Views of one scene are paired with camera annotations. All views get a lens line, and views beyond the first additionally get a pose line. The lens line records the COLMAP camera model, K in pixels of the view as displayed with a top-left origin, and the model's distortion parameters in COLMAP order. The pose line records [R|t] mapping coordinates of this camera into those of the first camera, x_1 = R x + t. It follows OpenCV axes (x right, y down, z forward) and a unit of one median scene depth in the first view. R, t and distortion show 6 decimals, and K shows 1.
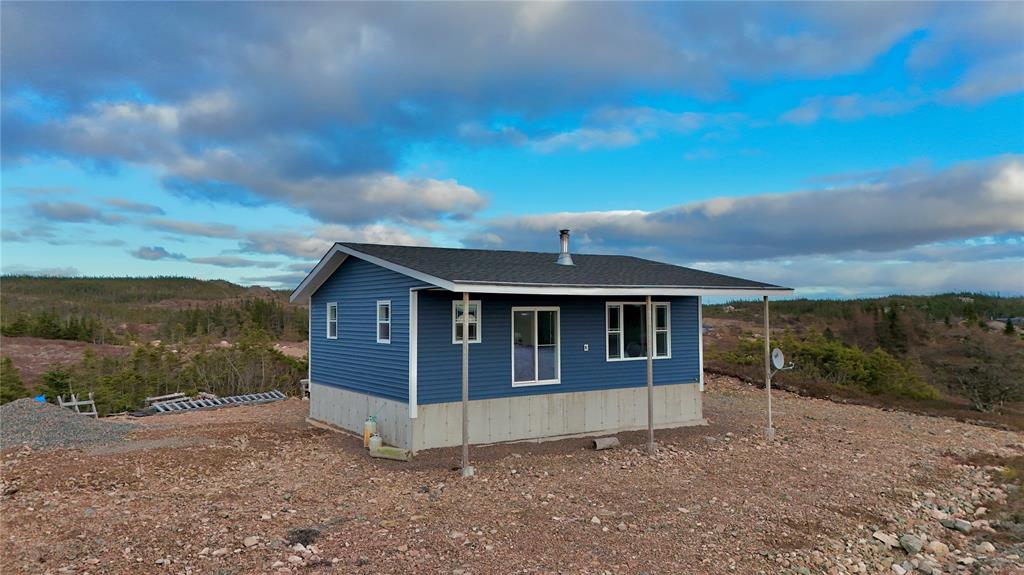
lens RADIAL K [[737.5, 0, 513.3], [0, 737.5, 274.4], [0, 0, 1]] dist [0.082257, -0.072994]
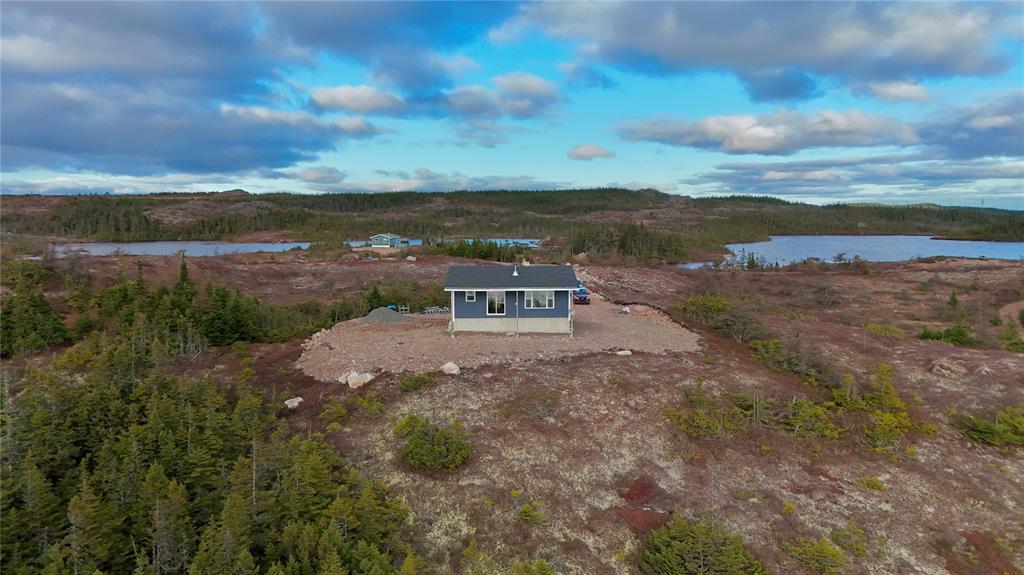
lens RADIAL K [[737.5, 0, 513.3], [0, 737.5, 274.4], [0, 0, 1]] dist [0.082257, -0.072994]
pose [[0.840407, 0.042212, -0.540309, 1.930742], [0.028967, 0.992038, 0.122560, -0.440358], [0.541181, -0.118652, 0.832493, -1.698447]]
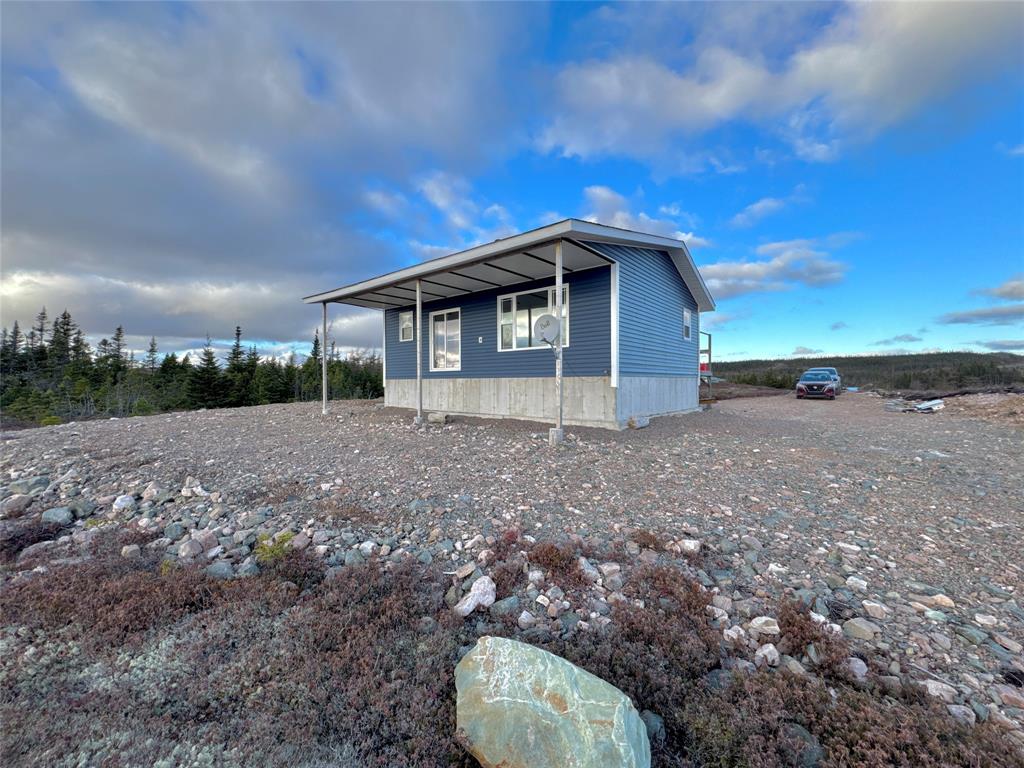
lens RADIAL K [[405.7, 0, 512.0], [0, 405.7, 384.0], [0, 0, 1]] dist [-0.004027, -0.000343]
pose [[0.292925, 0.006572, -0.956113, 0.796079], [0.051801, 0.998399, 0.022733, 0.173902], [0.954731, -0.056186, 0.292116, 0.965745]]
